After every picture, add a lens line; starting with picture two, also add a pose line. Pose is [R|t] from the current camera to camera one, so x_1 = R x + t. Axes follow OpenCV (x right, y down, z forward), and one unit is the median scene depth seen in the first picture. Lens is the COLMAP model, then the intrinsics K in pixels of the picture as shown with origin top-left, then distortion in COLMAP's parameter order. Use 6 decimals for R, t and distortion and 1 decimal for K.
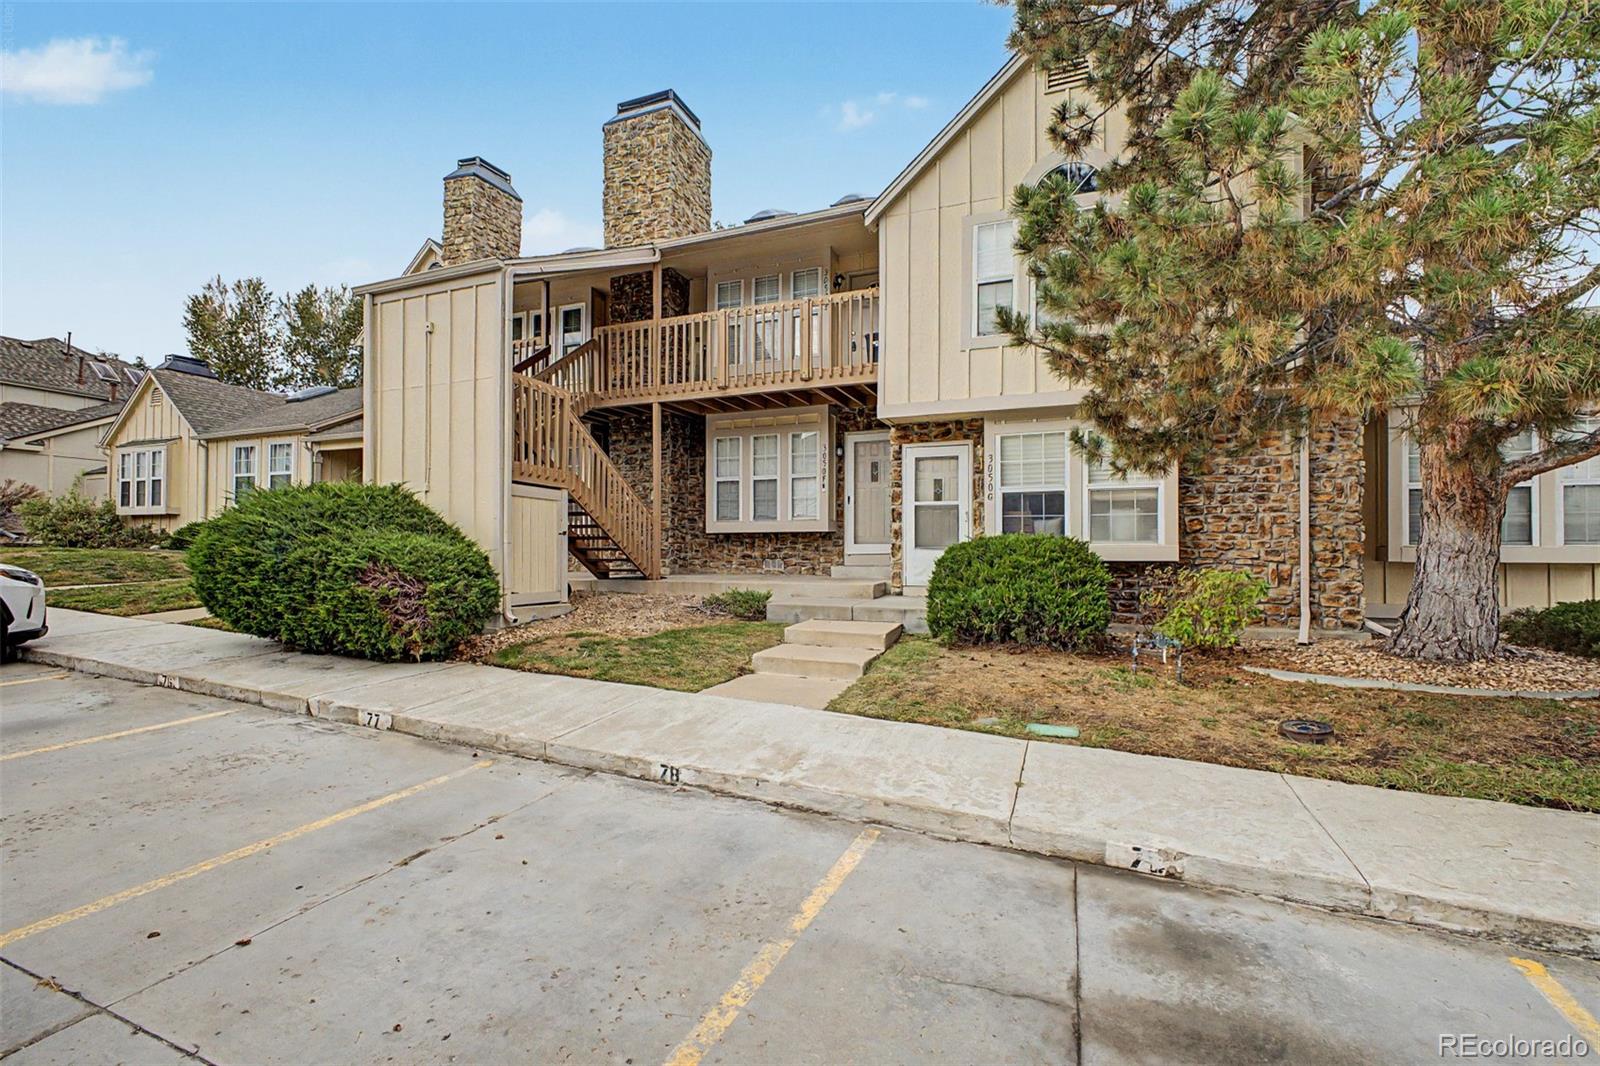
lens RADIAL K [[698.5, 0, 796.0], [0, 698.5, 540.6], [0, 0, 1]] dist [0.011518, 0.000060]
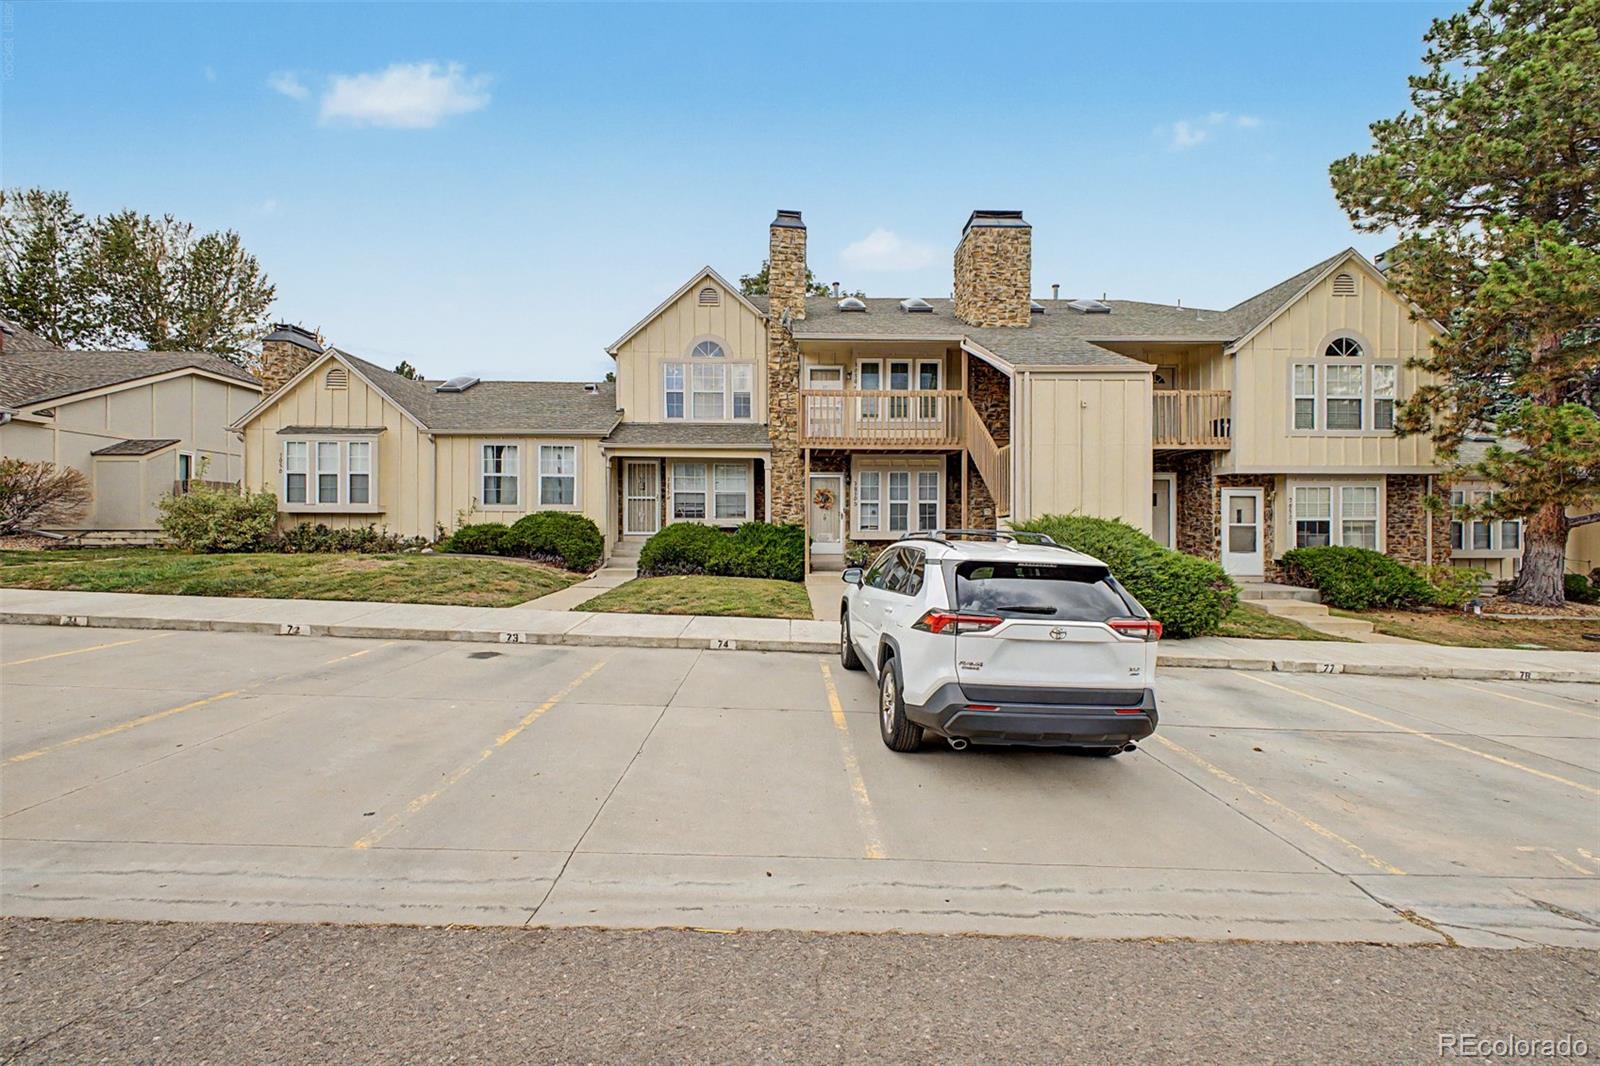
lens RADIAL K [[634.6, 0, 795.0], [0, 634.6, 529.3], [0, 0, 1]] dist [0.019127, -0.004344]
pose [[0.916015, 0.001621, 0.401141, -1.324508], [-0.005770, 0.999942, 0.009135, -0.049276], [-0.401103, -0.010682, 0.915971, 0.050764]]
